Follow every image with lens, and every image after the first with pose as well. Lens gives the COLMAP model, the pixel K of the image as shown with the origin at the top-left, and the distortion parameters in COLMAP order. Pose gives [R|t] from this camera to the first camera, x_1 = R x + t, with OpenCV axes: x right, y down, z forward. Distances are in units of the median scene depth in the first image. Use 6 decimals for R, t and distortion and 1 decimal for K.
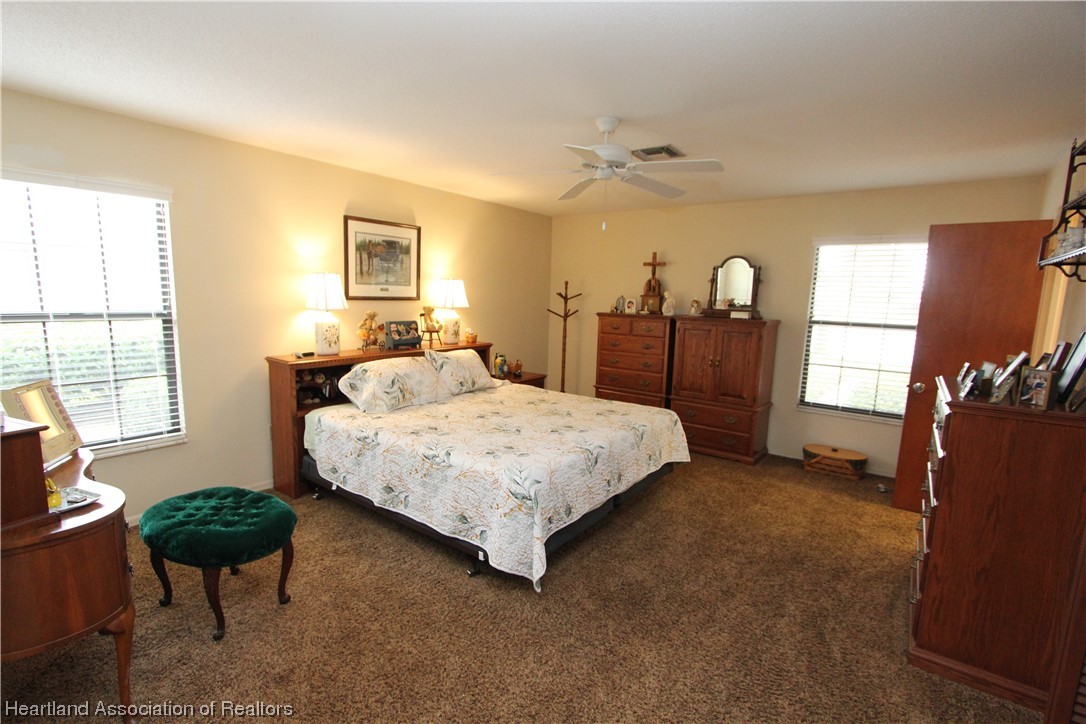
lens RADIAL K [[501.1, 0, 533.0], [0, 501.1, 369.9], [0, 0, 1]] dist [-0.018982, 0.003760]
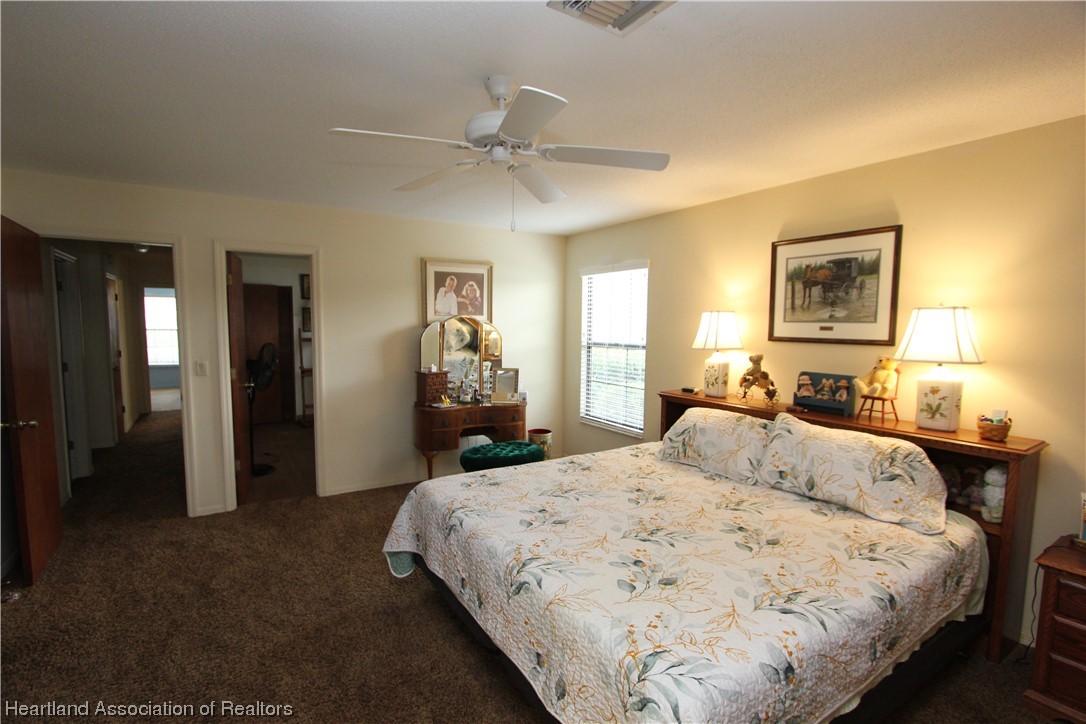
lens RADIAL K [[501.1, 0, 533.0], [0, 501.1, 369.9], [0, 0, 1]] dist [-0.018982, 0.003760]
pose [[-0.350718, 0.057109, -0.934738, 0.542247], [-0.159006, 0.980014, 0.119535, -0.125332], [0.922884, 0.190552, -0.334628, 0.892948]]
